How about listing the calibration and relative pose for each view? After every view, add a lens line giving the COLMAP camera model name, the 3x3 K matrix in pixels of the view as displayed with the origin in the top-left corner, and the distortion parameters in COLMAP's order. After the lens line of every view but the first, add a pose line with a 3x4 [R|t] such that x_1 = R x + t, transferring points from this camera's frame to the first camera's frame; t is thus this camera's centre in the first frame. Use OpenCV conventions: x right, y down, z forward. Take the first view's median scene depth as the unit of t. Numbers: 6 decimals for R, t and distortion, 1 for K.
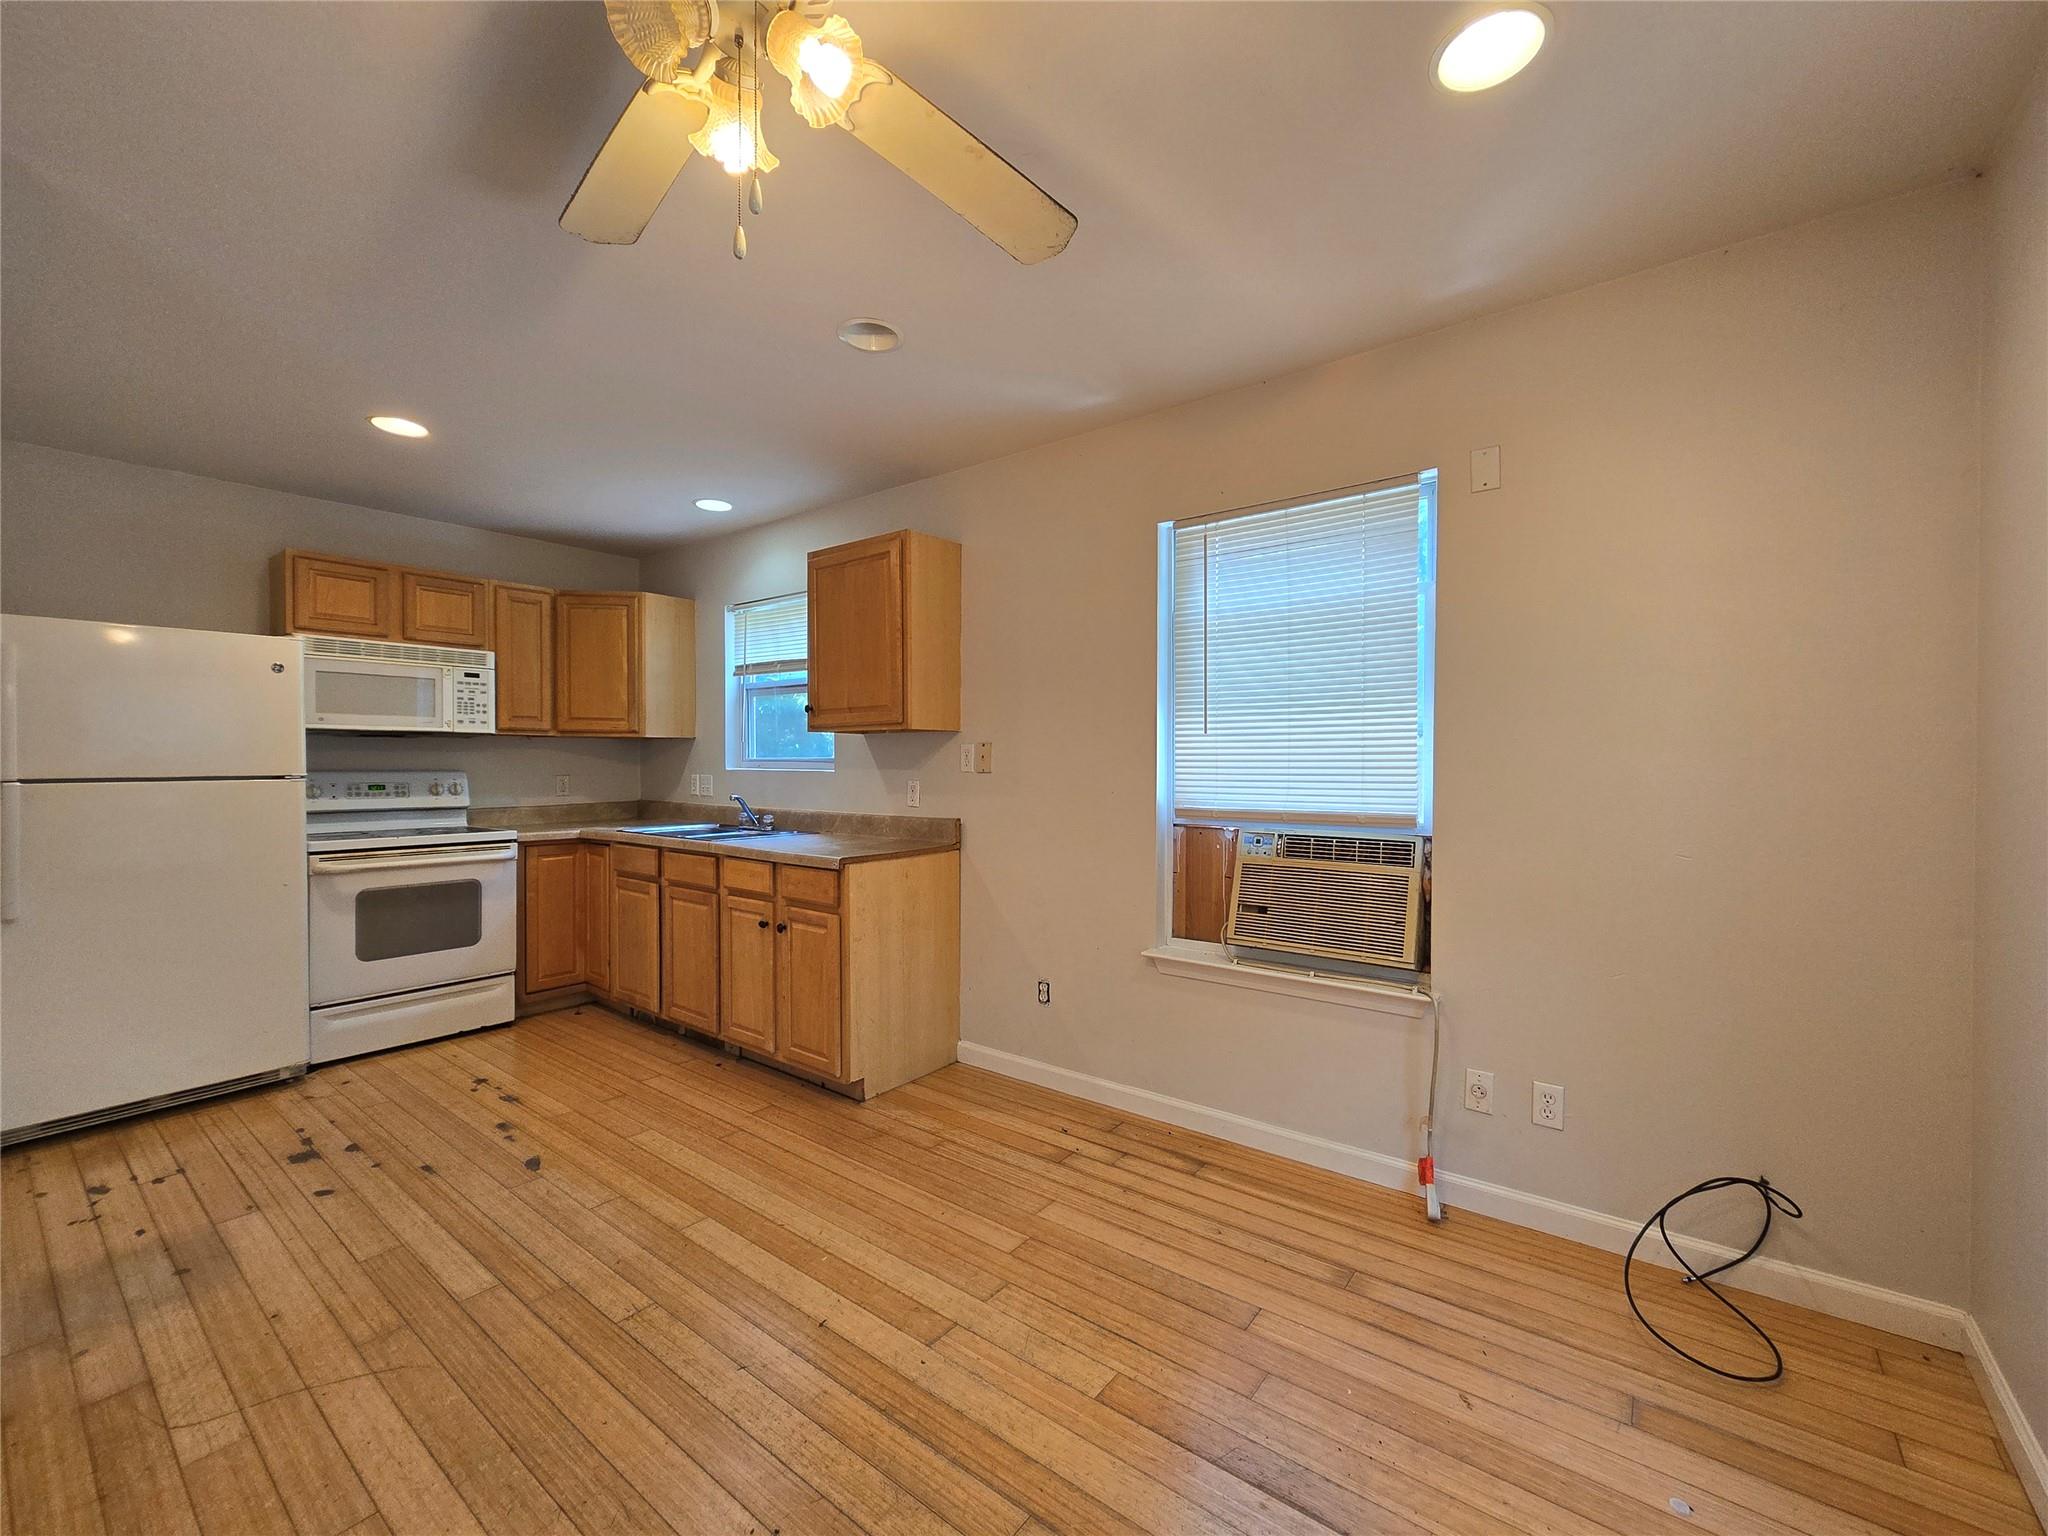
lens RADIAL K [[843.3, 0, 1029.8], [0, 843.3, 767.3], [0, 0, 1]] dist [0.000791, 0.001151]
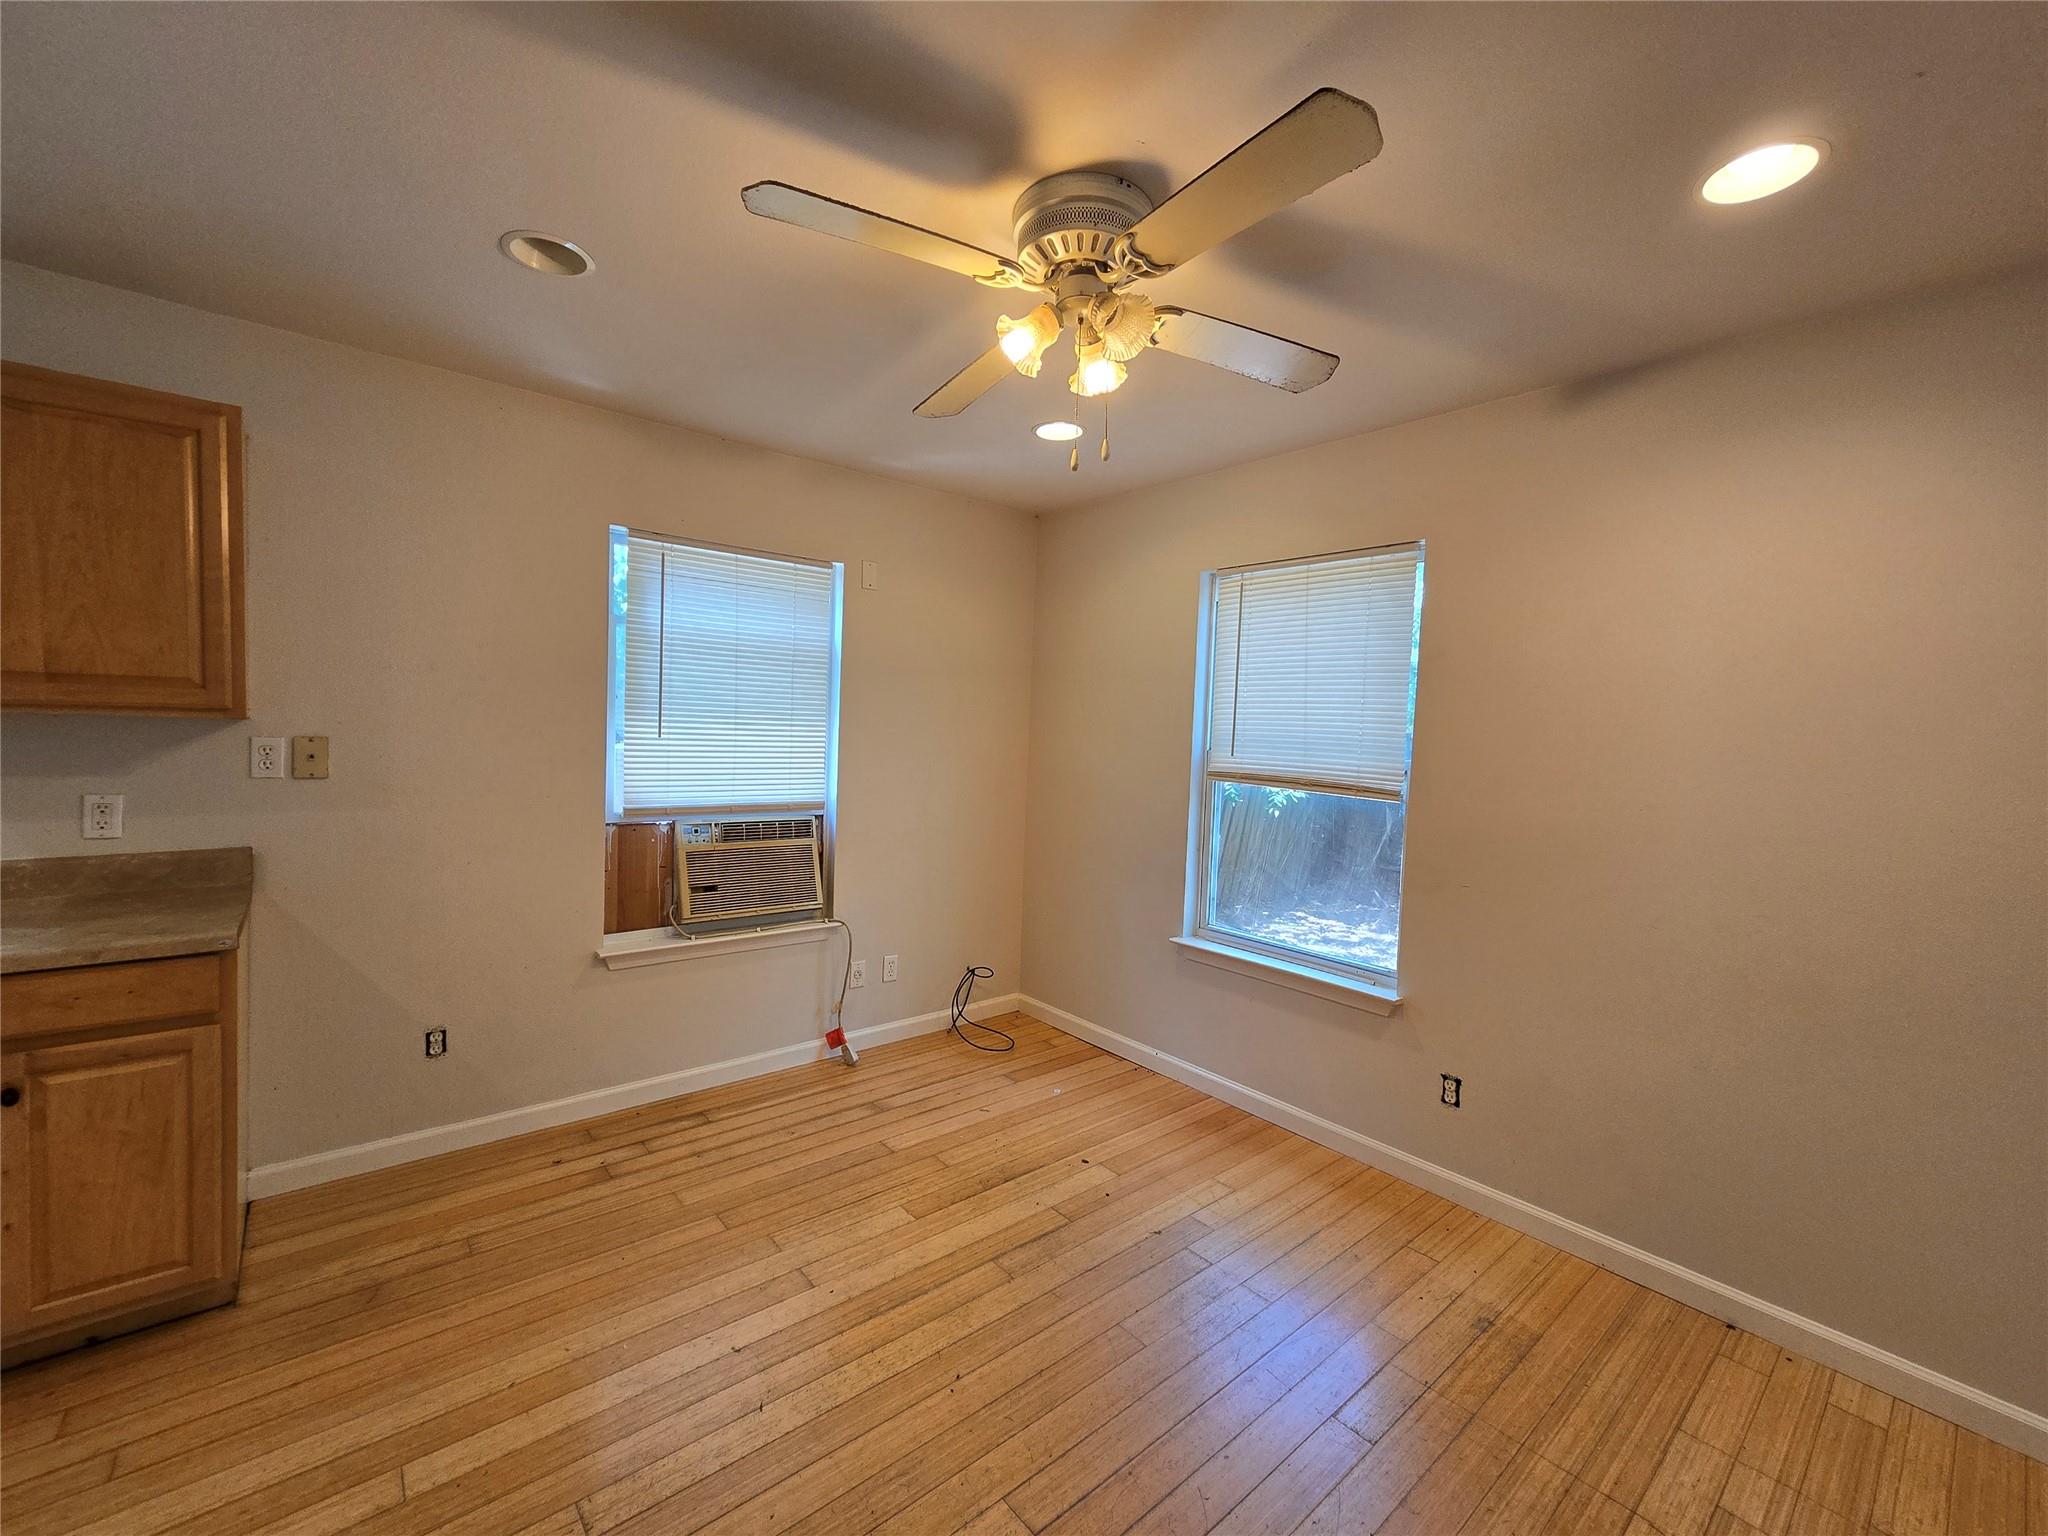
lens RADIAL K [[843.3, 0, 1028.9], [0, 843.3, 769.8], [0, 0, 1]] dist [0.000791, 0.001151]
pose [[0.207607, -0.038361, 0.977460, -0.763003], [-0.028888, 0.998555, 0.045324, -0.062555], [-0.977786, -0.037647, 0.206199, 0.317572]]
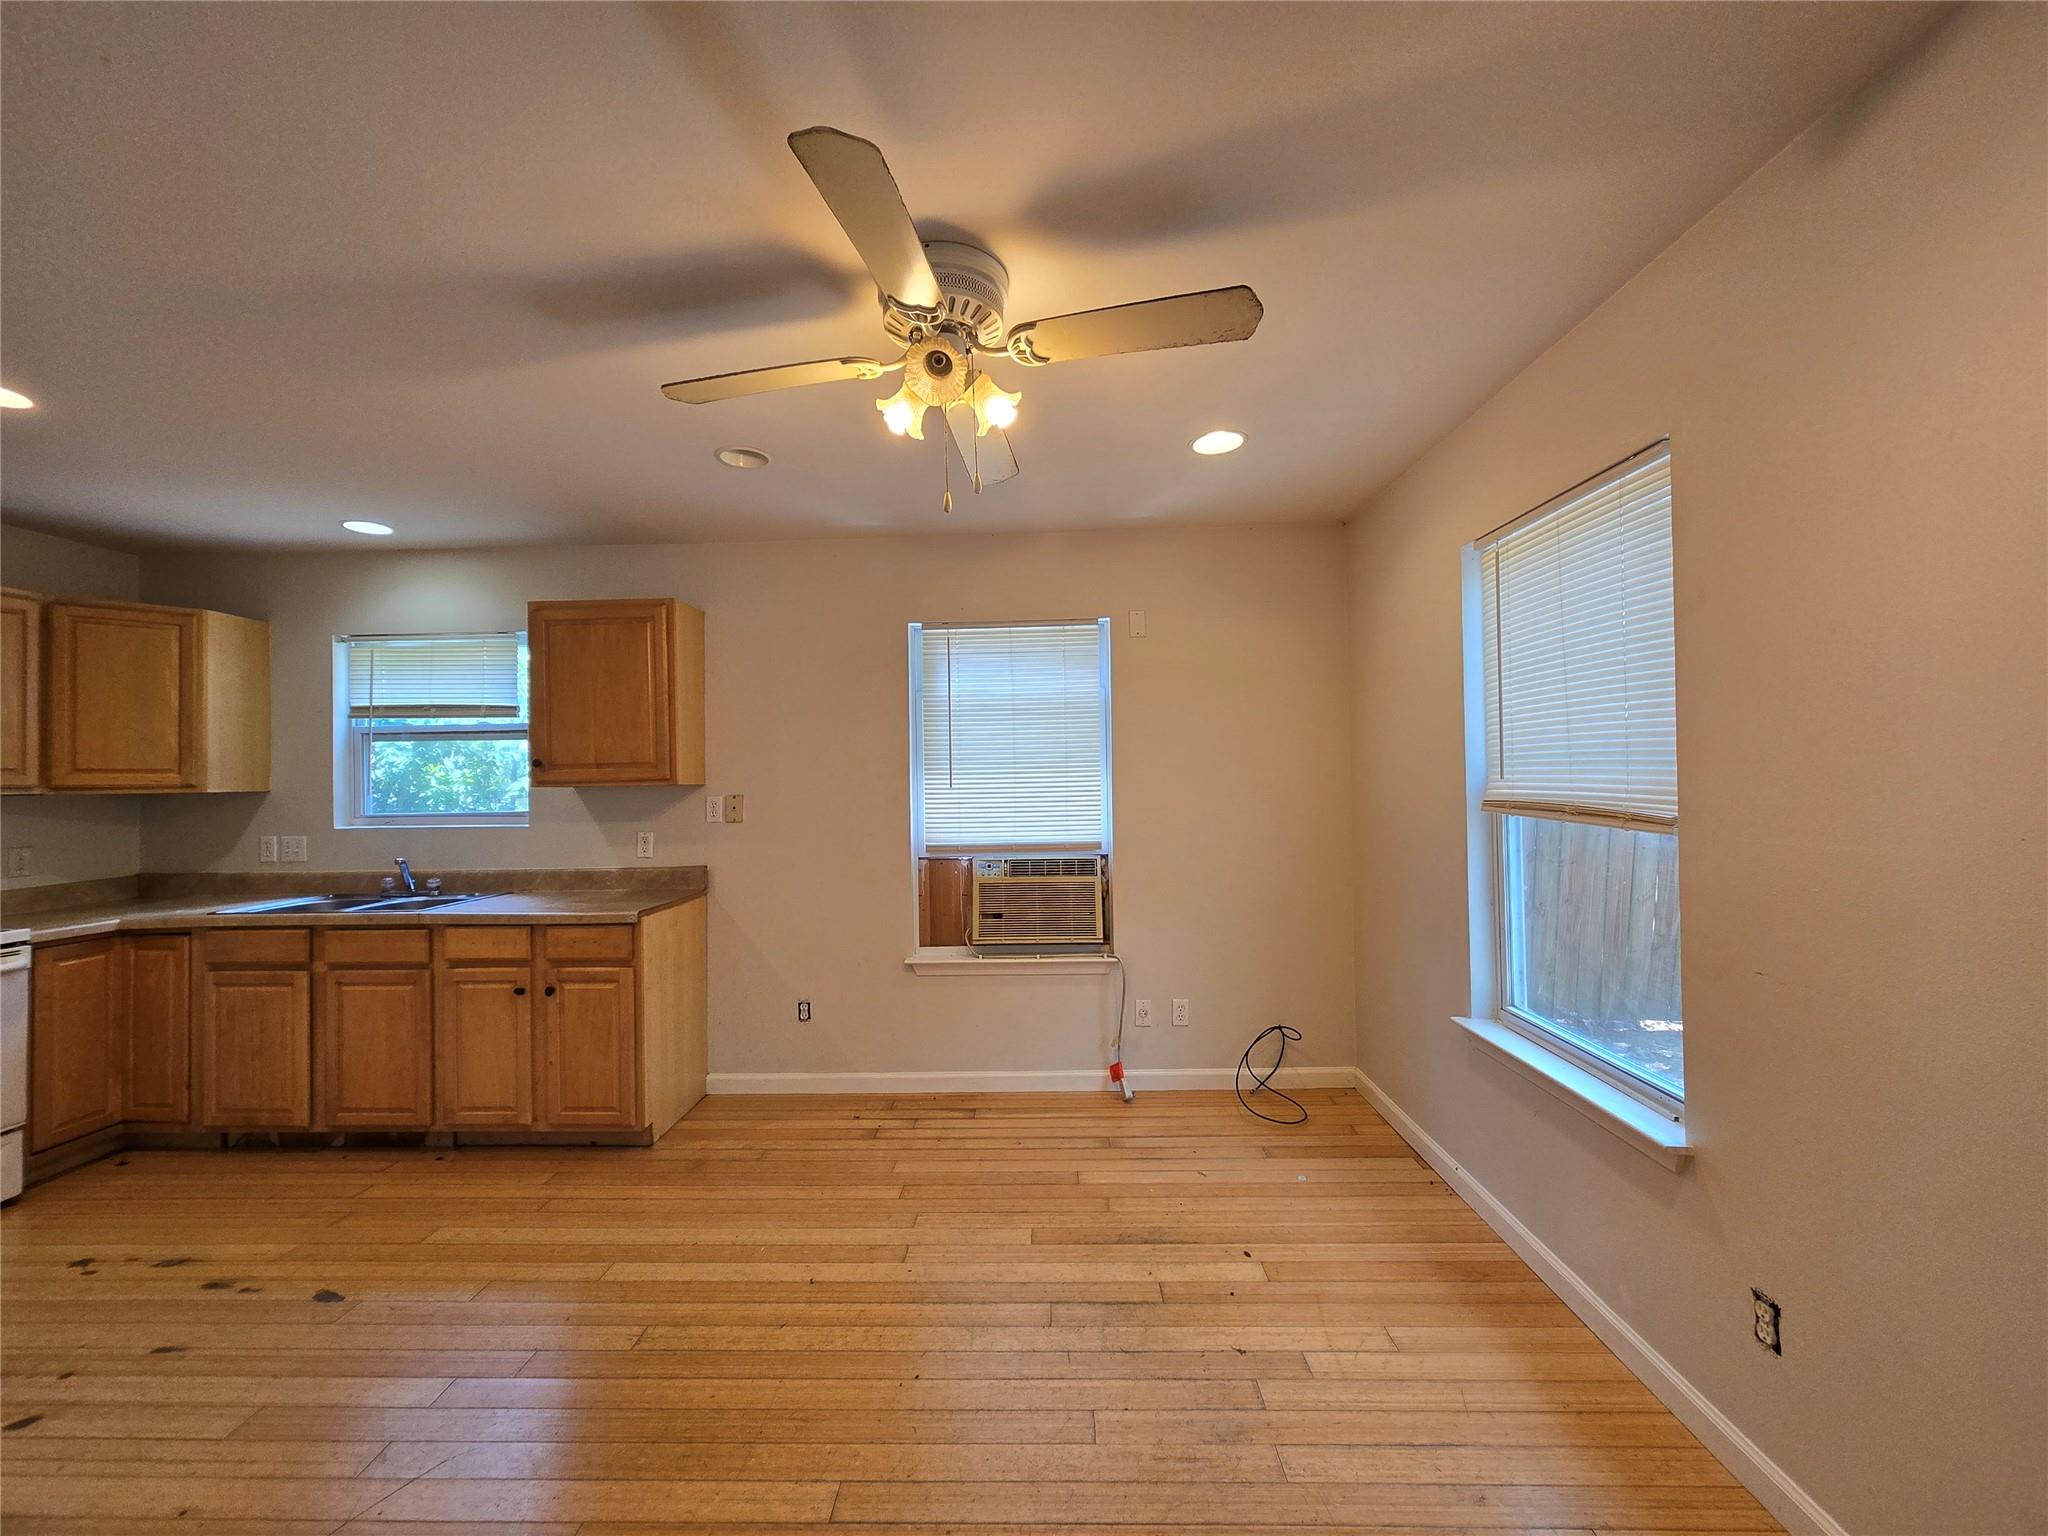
lens RADIAL K [[843.3, 0, 1024.7], [0, 843.3, 767.7], [0, 0, 1]] dist [0.000791, 0.001151]
pose [[0.809550, -0.005269, 0.587027, -0.480133], [0.022233, 0.999518, -0.021689, -0.039956], [-0.586630, 0.030610, 0.809277, -0.138398]]
